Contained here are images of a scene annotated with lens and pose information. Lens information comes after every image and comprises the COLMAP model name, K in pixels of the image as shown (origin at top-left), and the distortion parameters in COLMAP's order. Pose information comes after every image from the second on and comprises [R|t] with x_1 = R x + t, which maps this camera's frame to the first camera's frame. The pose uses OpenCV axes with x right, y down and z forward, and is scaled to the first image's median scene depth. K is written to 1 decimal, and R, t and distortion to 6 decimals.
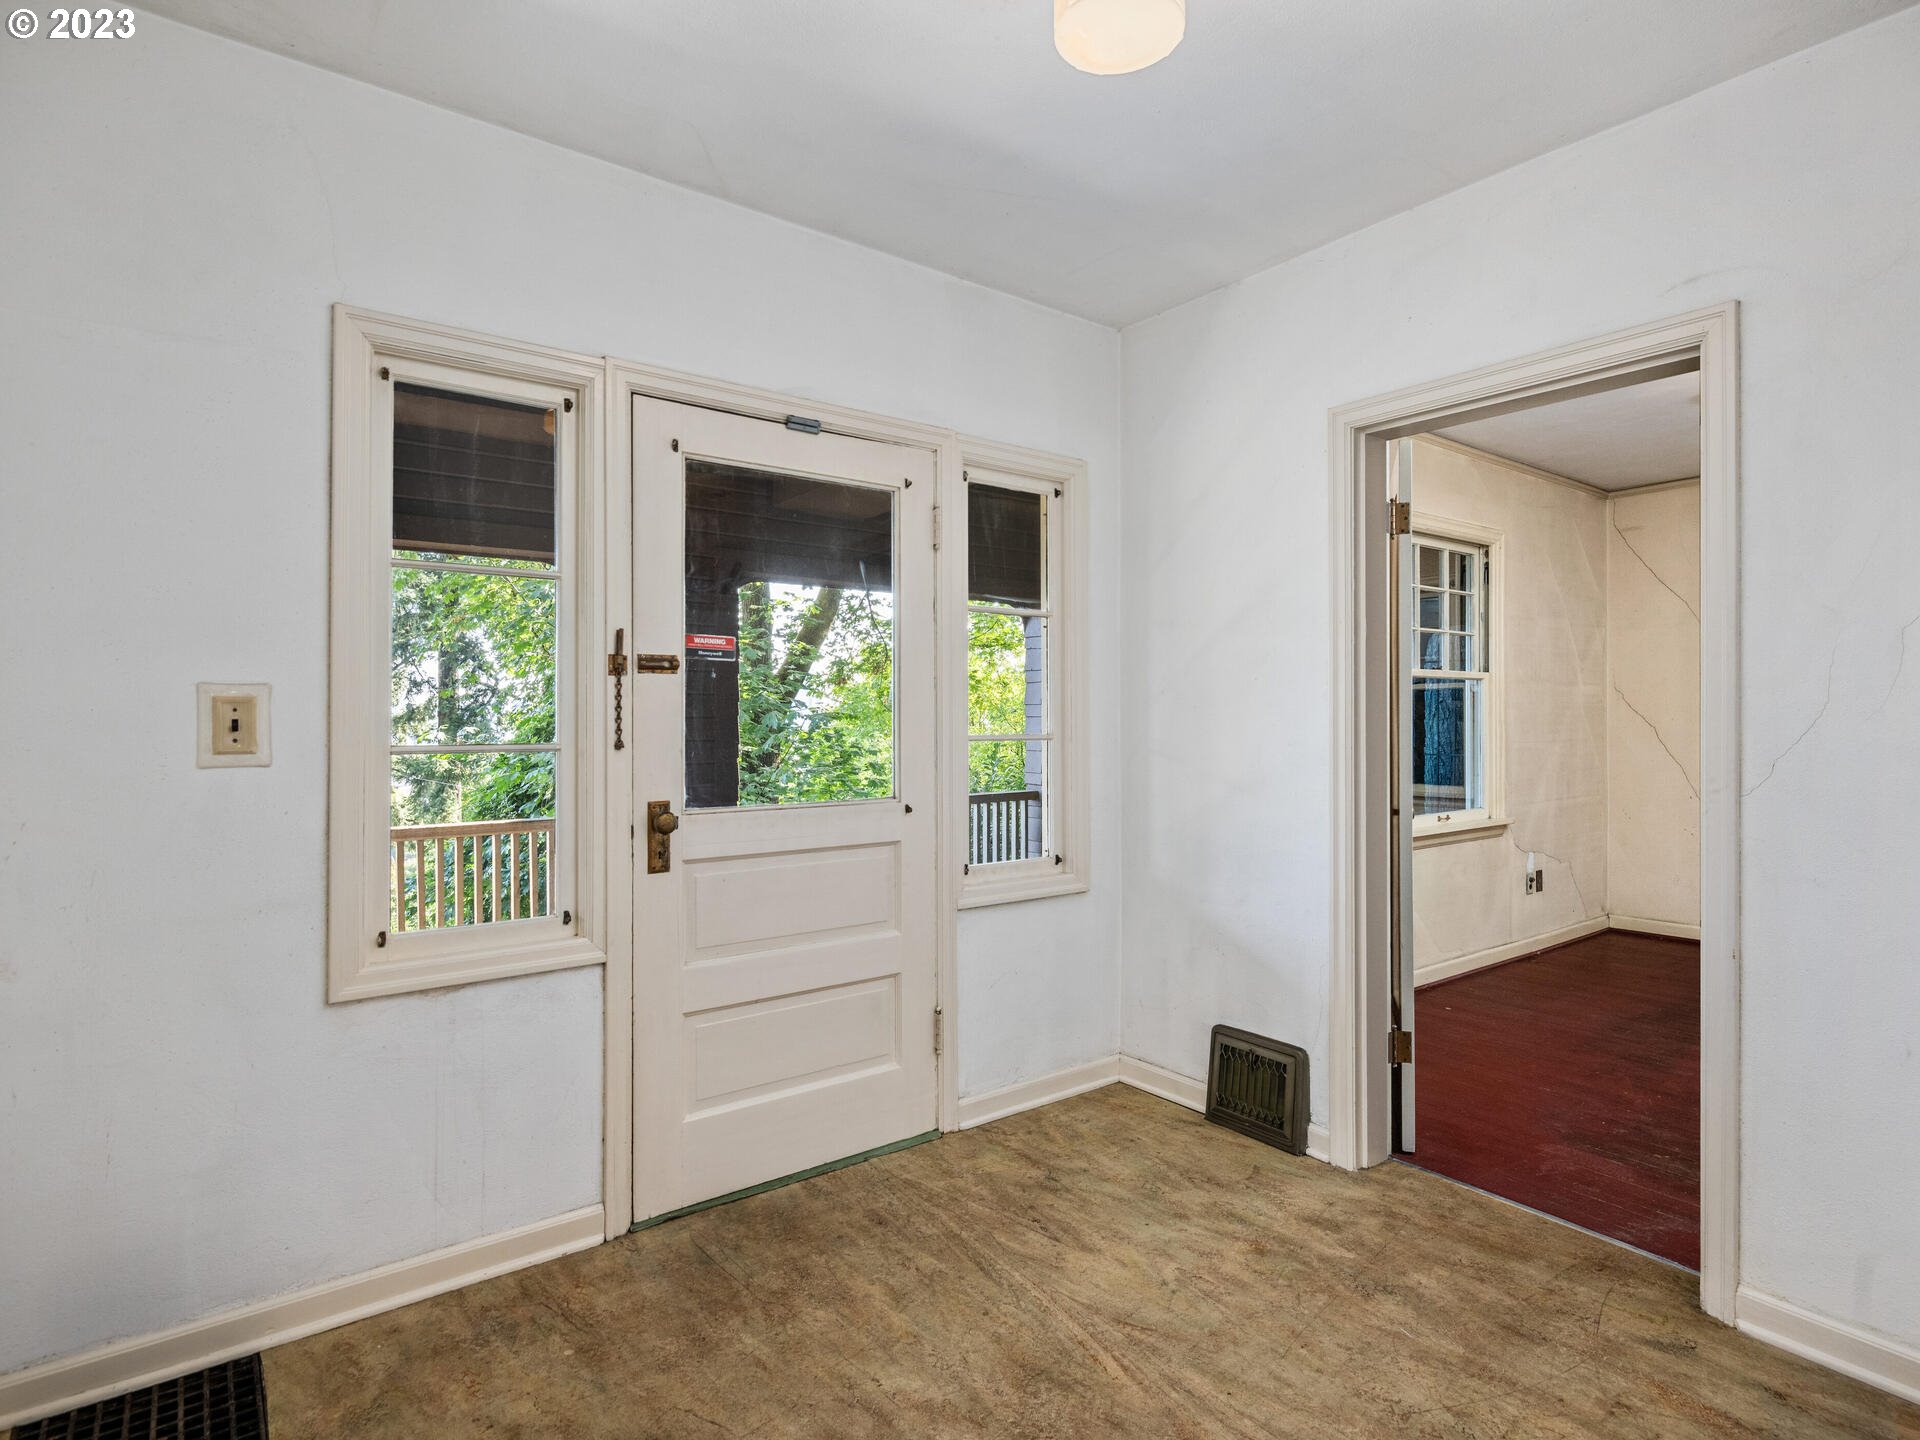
lens RADIAL K [[1051.6, 0, 952.4], [0, 1051.6, 728.2], [0, 0, 1]] dist [0.002583, 0.000150]
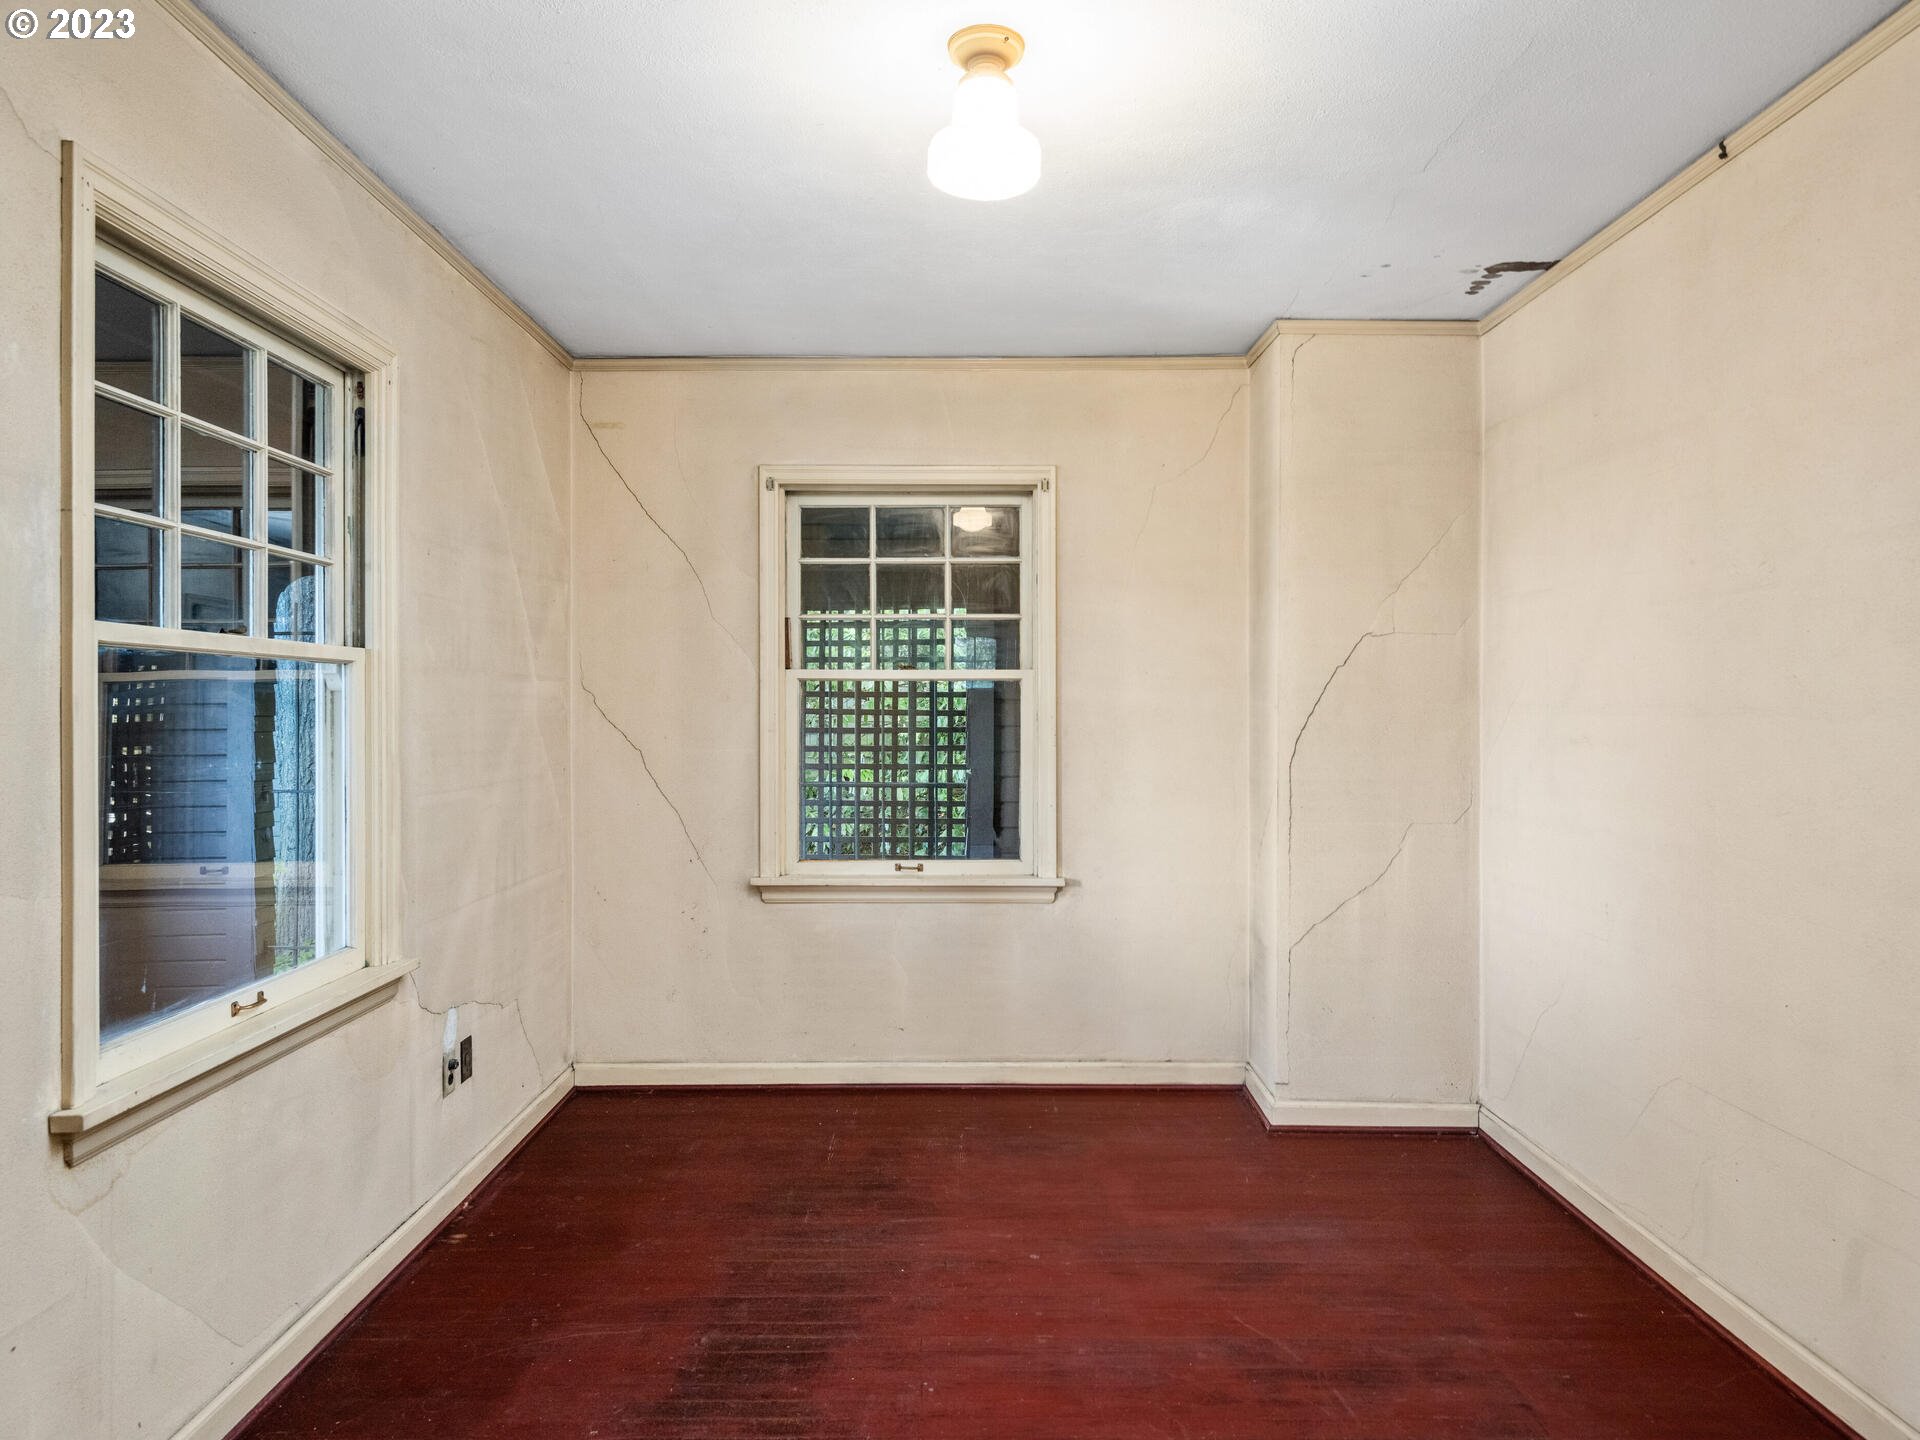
lens RADIAL K [[1186.3, 0, 956.0], [0, 1186.3, 724.0], [0, 0, 1]] dist [-0.007666, -0.001008]
pose [[0.613832, -0.002293, 0.789433, 0.256948], [-0.001690, 0.999990, 0.004219, -0.022372], [-0.789435, -0.003924, 0.613822, 0.473148]]
